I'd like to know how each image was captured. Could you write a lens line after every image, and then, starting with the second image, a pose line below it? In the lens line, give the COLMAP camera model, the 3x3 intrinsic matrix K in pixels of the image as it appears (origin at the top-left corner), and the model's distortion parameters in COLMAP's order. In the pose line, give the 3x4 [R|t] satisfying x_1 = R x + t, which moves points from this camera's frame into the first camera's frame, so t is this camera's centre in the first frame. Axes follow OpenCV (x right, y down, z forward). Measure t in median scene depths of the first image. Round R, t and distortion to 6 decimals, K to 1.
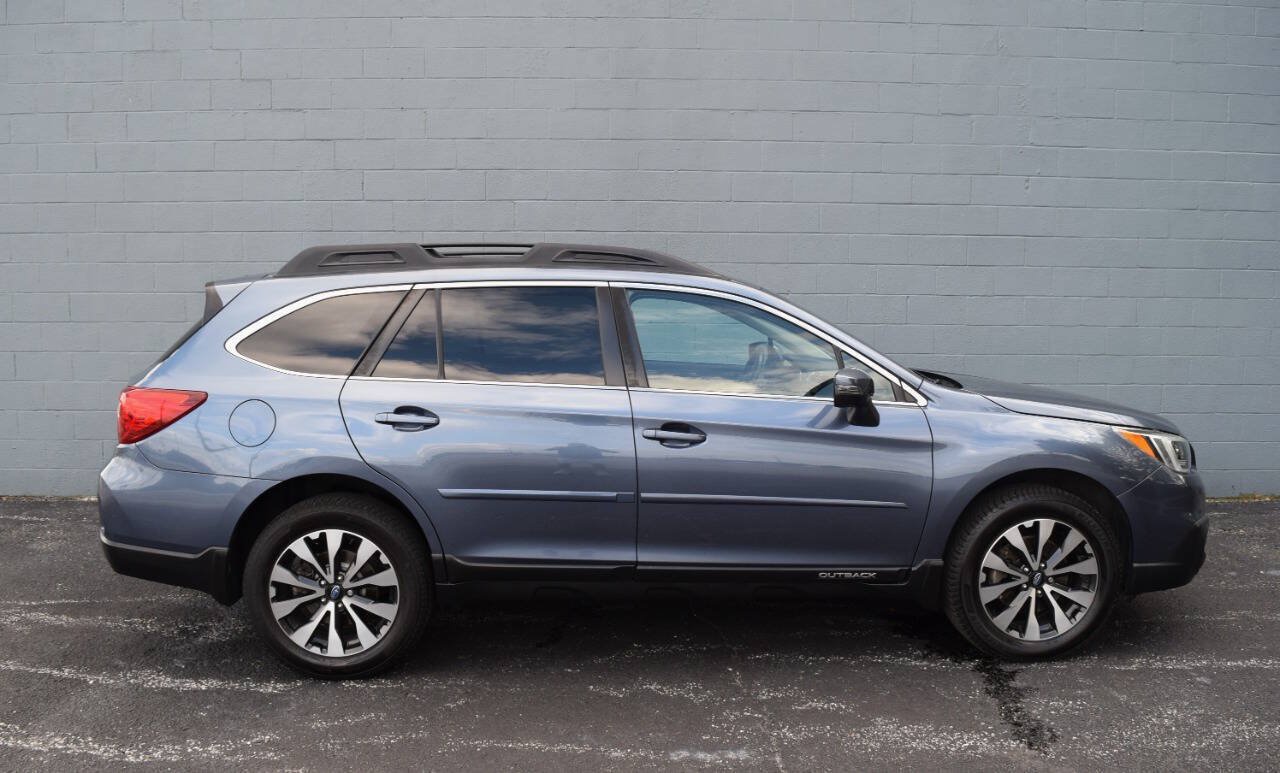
lens RADIAL K [[1008.6, 0, 639.5], [0, 1008.6, 376.2], [0, 0, 1]] dist [-0.084643, 0.002820]
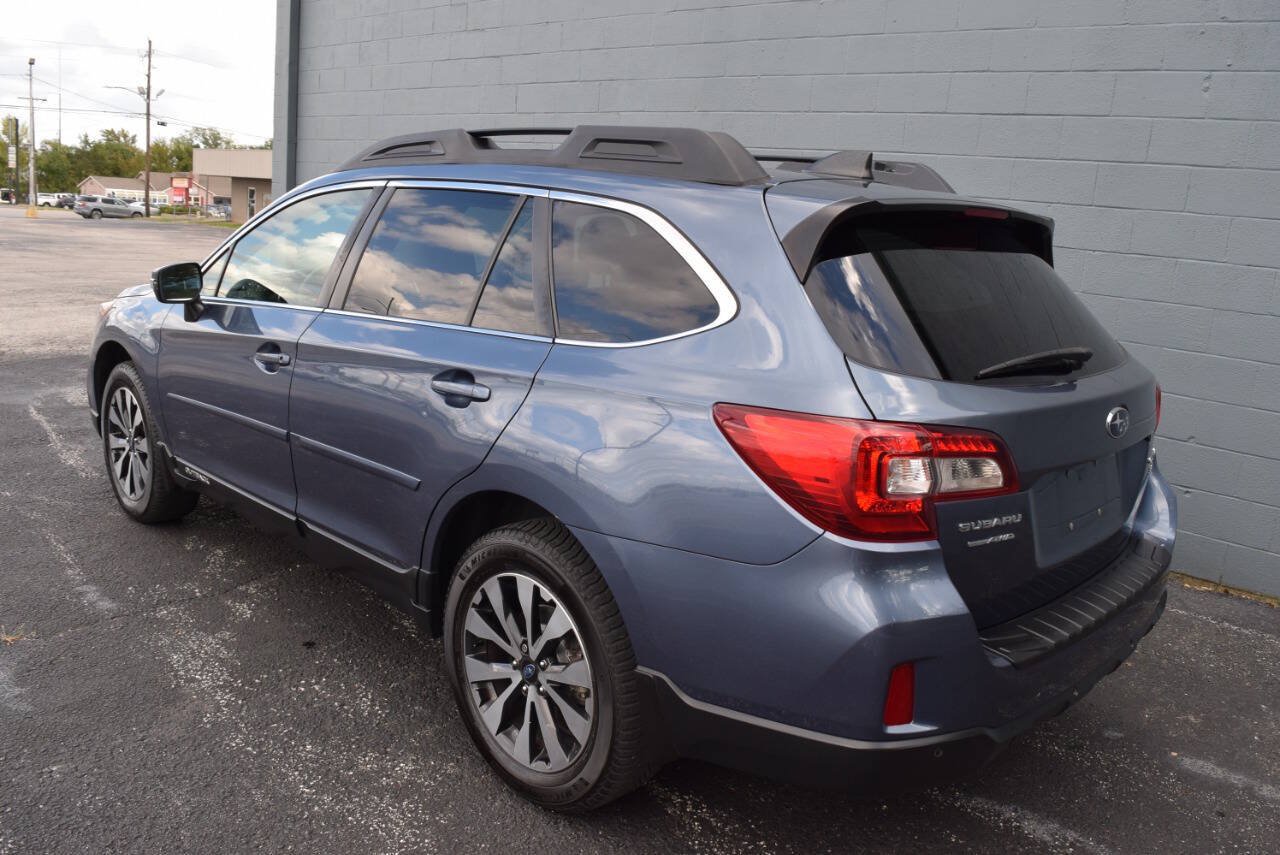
lens RADIAL K [[1004.4, 0, 641.3], [0, 1004.4, 433.2], [0, 0, 1]] dist [-0.100249, 0.025144]
pose [[0.729370, 0.199737, -0.654312, 1.008254], [-0.126577, 0.979317, 0.157852, -0.044052], [0.672308, -0.032312, 0.739566, 0.508333]]
